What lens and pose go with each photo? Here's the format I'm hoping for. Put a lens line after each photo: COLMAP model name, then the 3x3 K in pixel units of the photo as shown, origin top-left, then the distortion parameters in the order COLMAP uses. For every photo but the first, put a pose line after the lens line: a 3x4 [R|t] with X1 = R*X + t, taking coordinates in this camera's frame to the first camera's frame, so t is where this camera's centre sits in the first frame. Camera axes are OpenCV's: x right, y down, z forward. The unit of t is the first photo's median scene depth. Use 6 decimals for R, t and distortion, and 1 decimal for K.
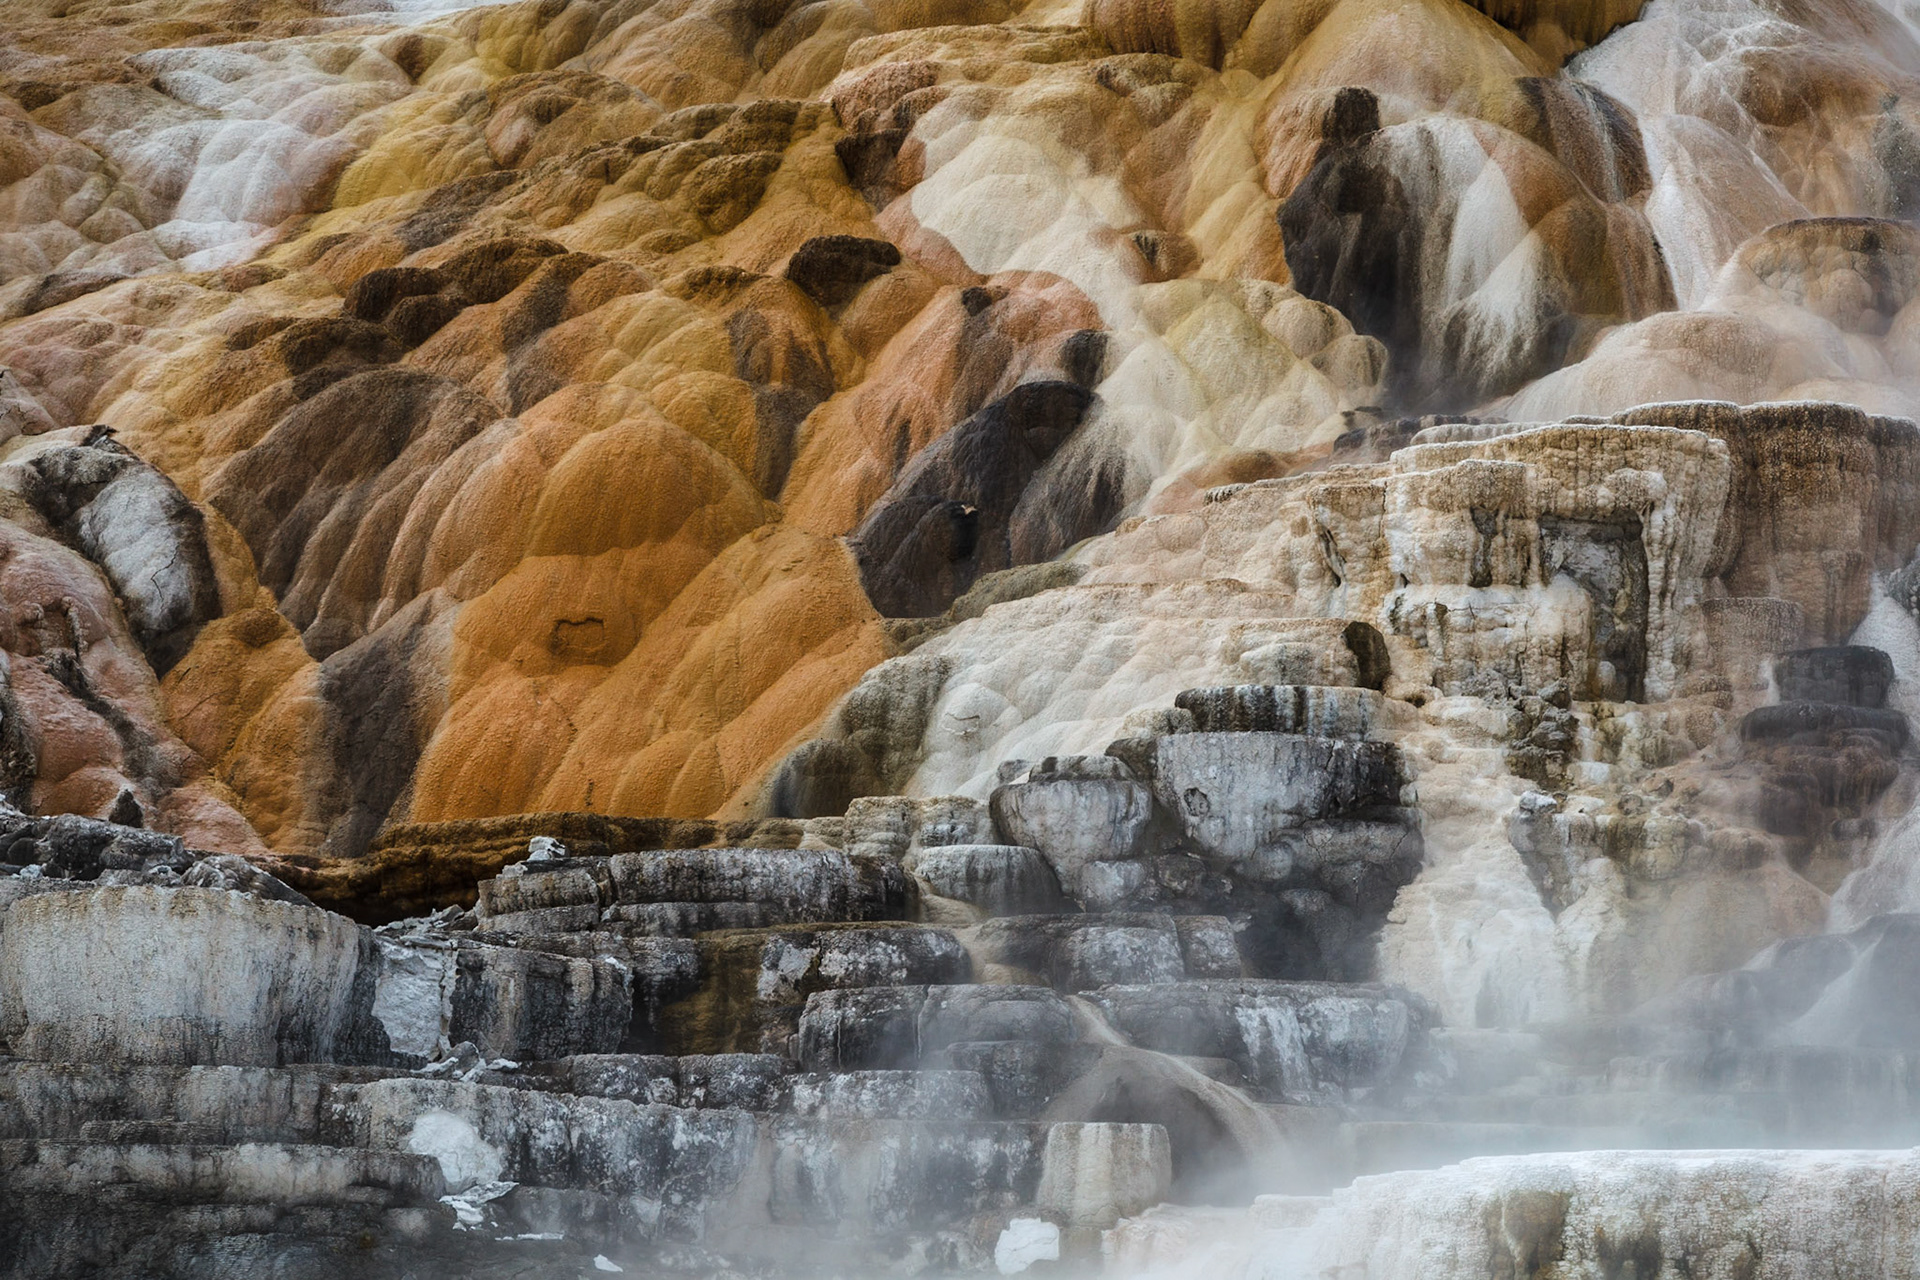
lens RADIAL K [[5610.5, 0, 907.1], [0, 5610.5, 767.9], [0, 0, 1]] dist [0.050740, 0.000000]
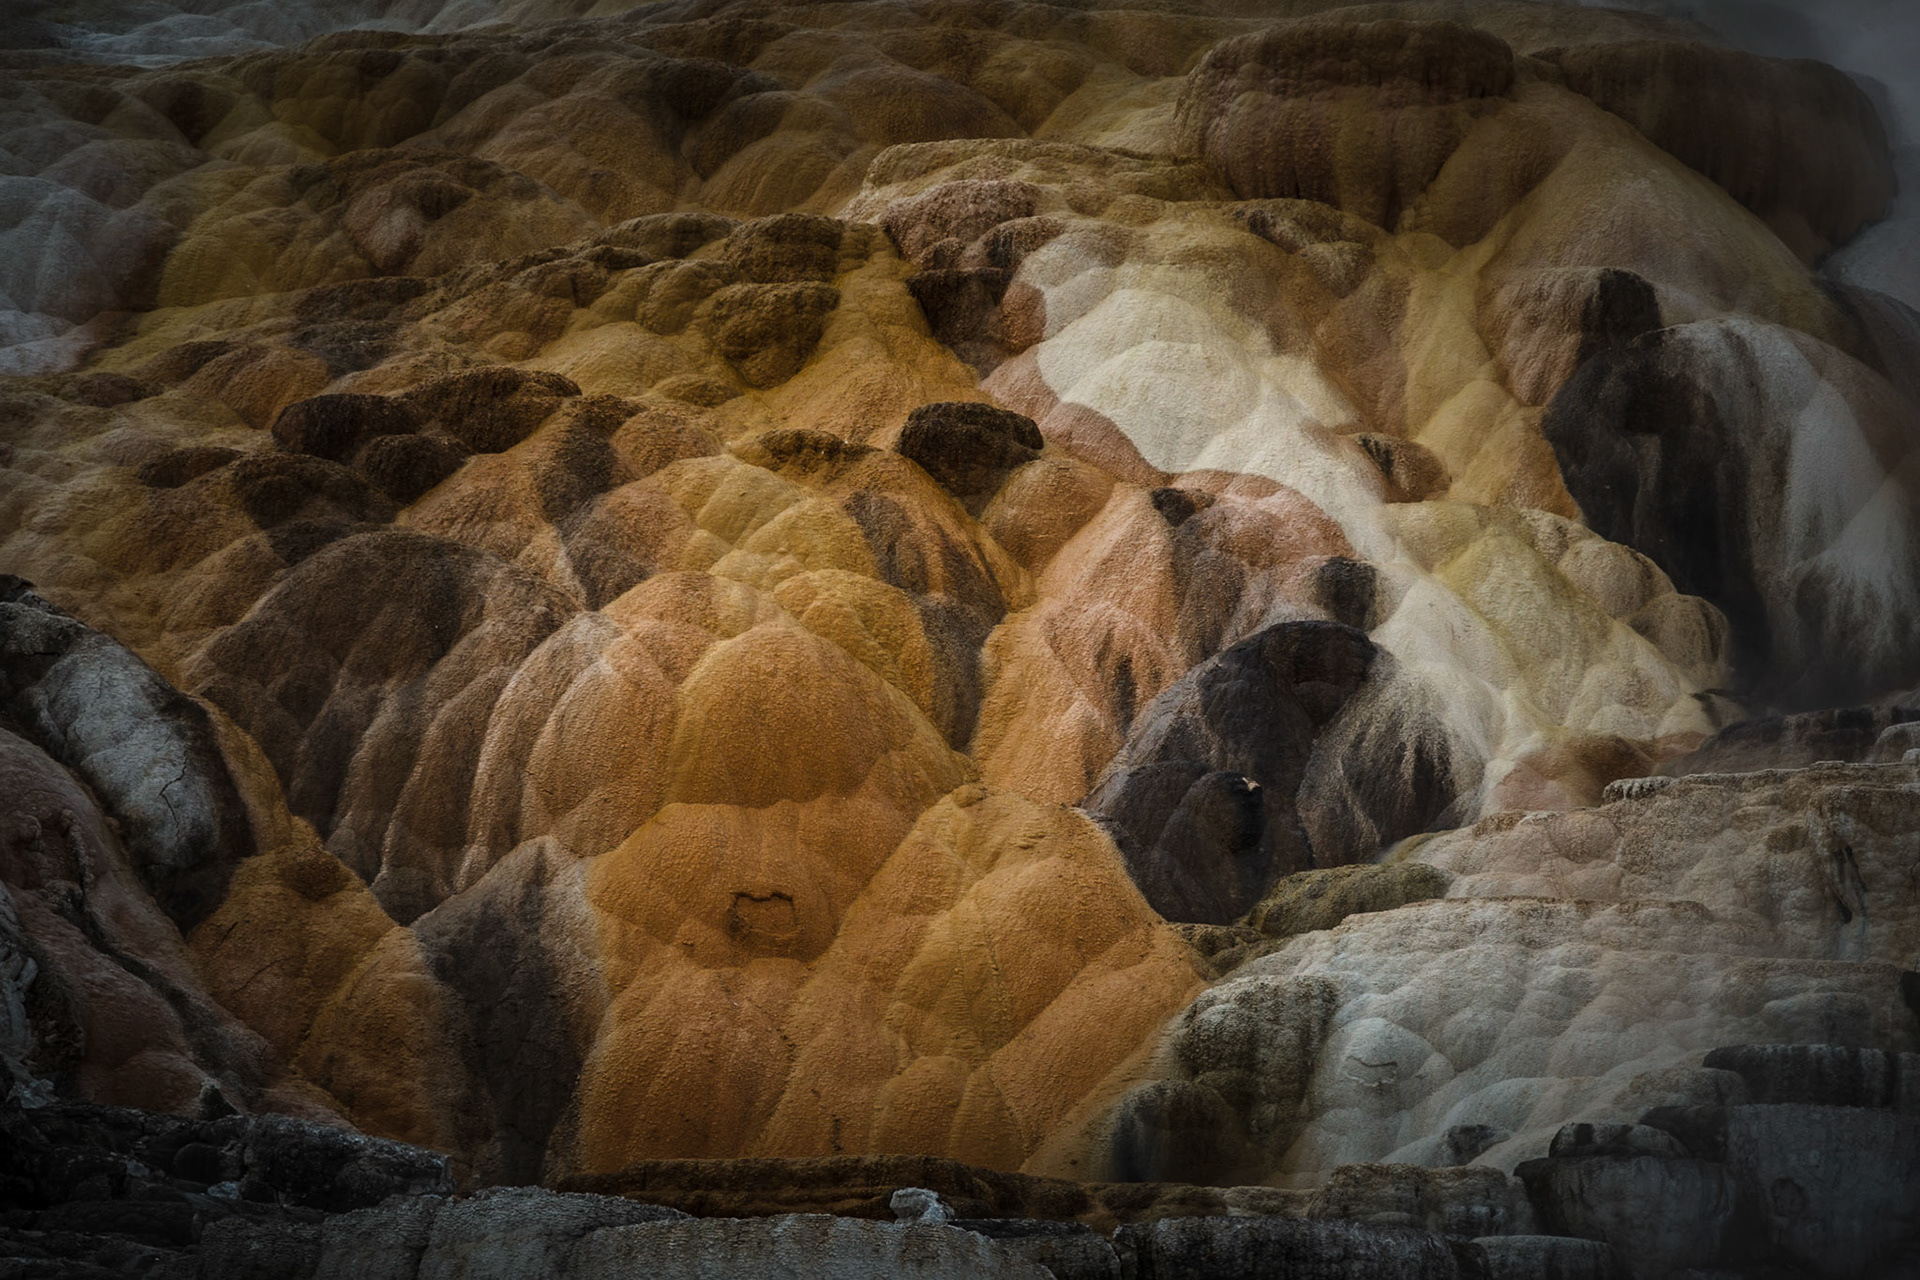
lens RADIAL K [[7240.8, 0, 924.8], [0, 7240.8, 851.9], [0, 0, 1]] dist [0.022020, 0.000000]
pose [[0.969523, 0.074019, 0.233552, -0.246676], [-0.062641, 0.996476, -0.055777, 0.018269], [-0.236858, 0.039447, 0.970743, 0.082594]]
